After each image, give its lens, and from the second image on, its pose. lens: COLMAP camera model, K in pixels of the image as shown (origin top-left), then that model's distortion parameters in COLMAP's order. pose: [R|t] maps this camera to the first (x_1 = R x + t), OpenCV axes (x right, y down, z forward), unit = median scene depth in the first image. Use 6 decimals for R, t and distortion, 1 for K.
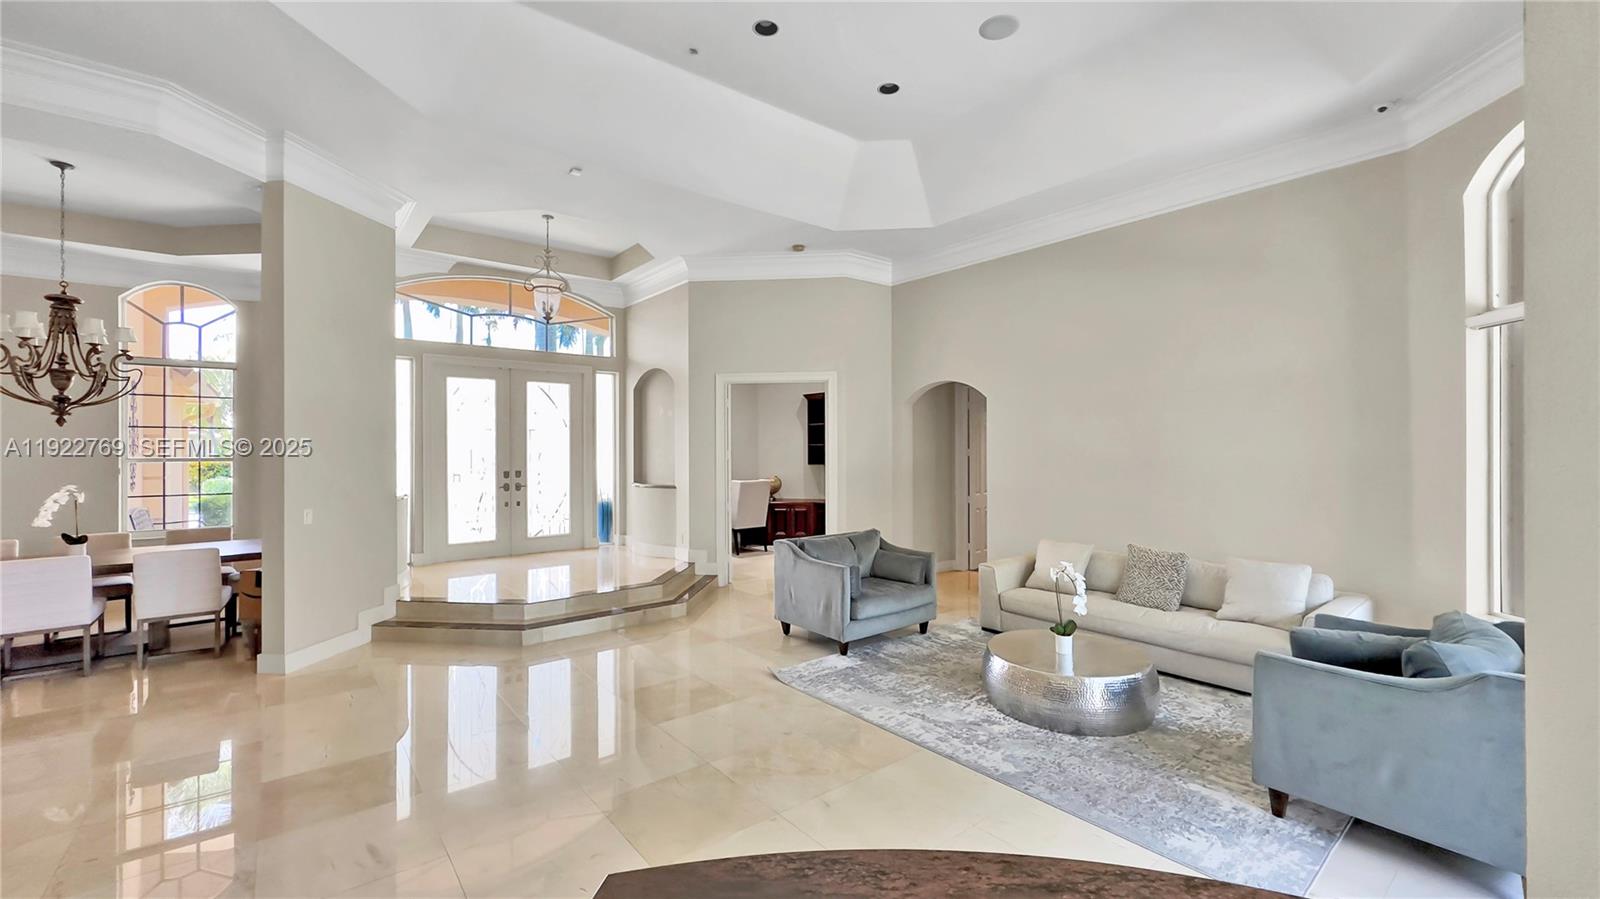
lens RADIAL K [[643.8, 0, 796.1], [0, 643.8, 450.1], [0, 0, 1]] dist [-0.002557, -0.000236]
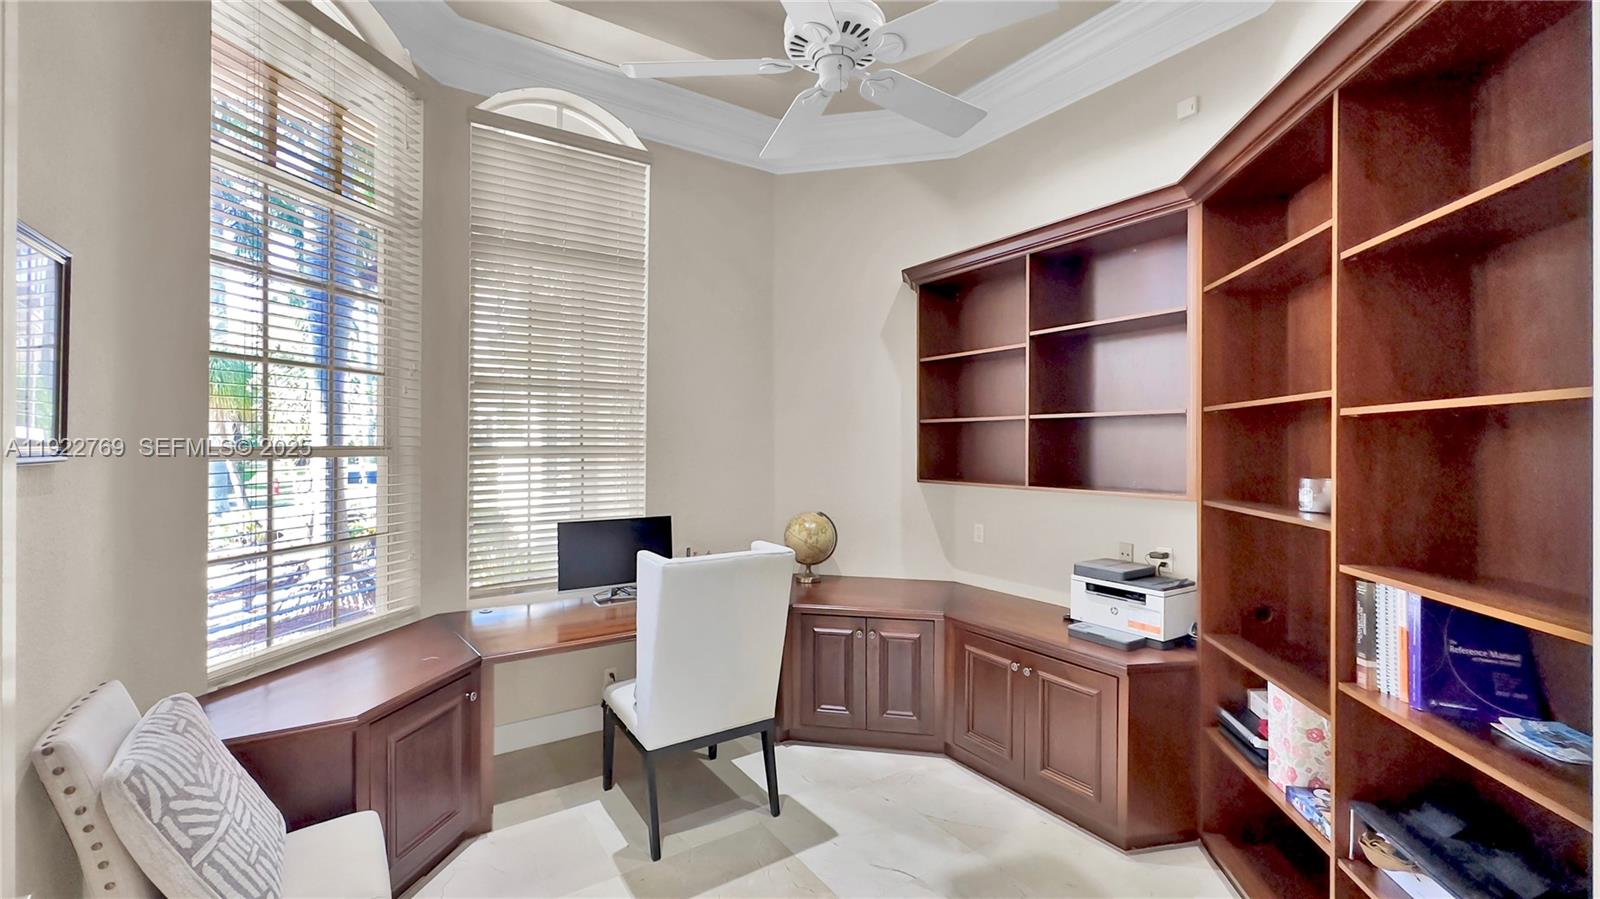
lens RADIAL K [[643.8, 0, 801.4], [0, 643.8, 451.6], [0, 0, 1]] dist [-0.002557, -0.000236]
pose [[0.995120, -0.000988, -0.098672, -0.013699], [0.001659, 0.999976, 0.006711, 0.007396], [0.098663, -0.006842, 0.995097, 1.066012]]
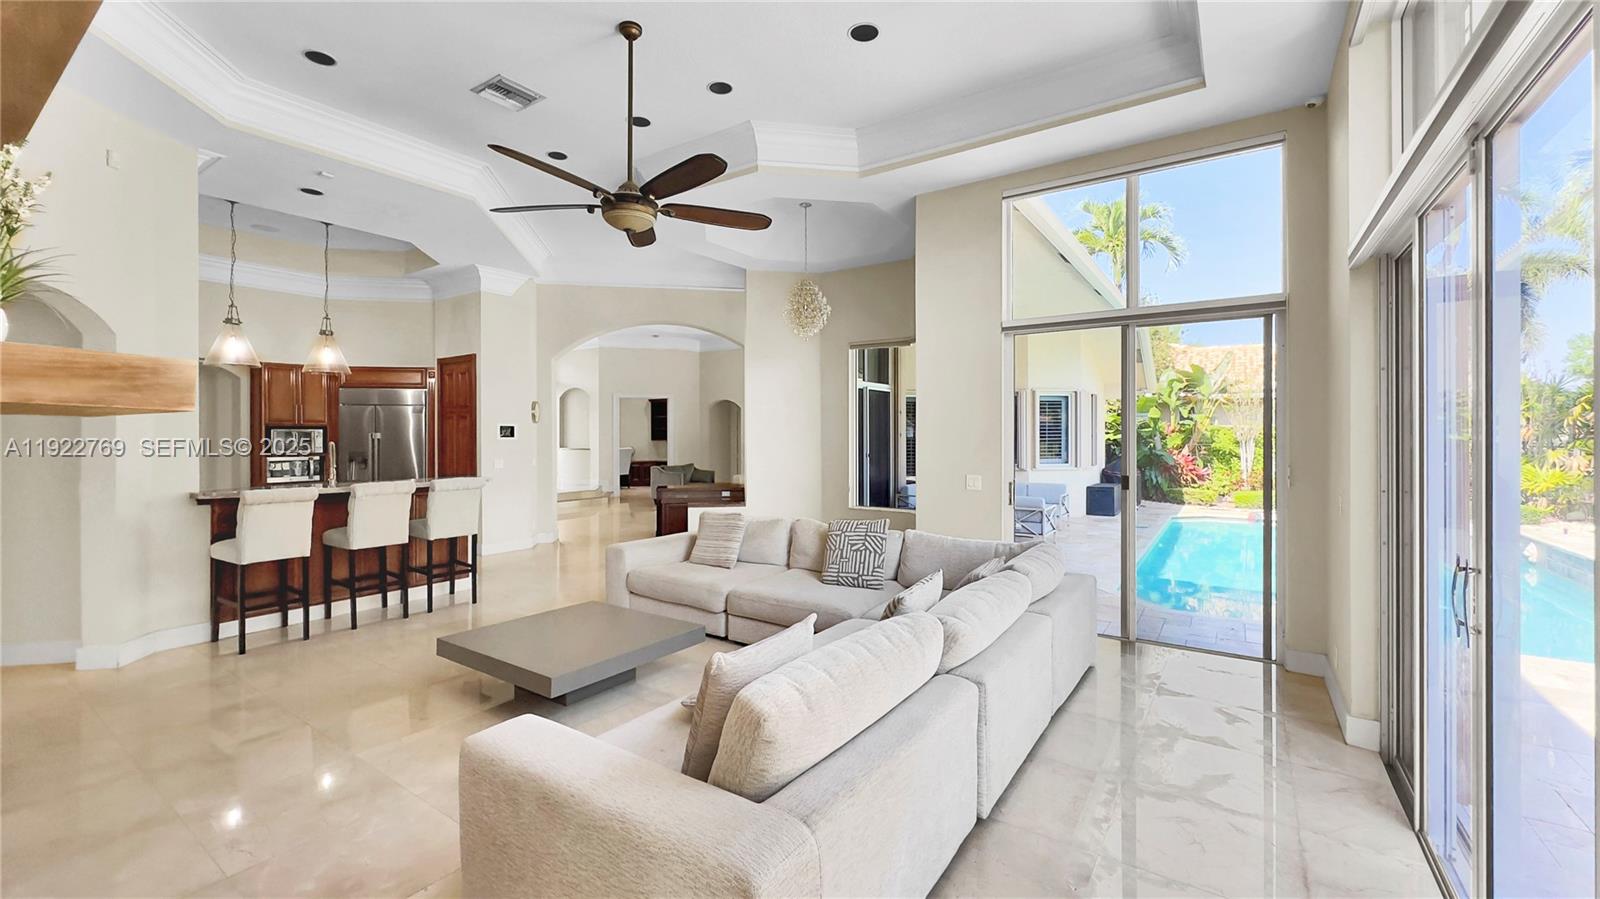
lens RADIAL K [[643.8, 0, 806.5], [0, 643.8, 440.9], [0, 0, 1]] dist [-0.002557, -0.000236]
pose [[0.955032, -0.005913, 0.296445, -0.168931], [0.003738, 0.999962, 0.007905, 0.022252], [-0.296480, -0.006441, 0.955017, -1.326404]]
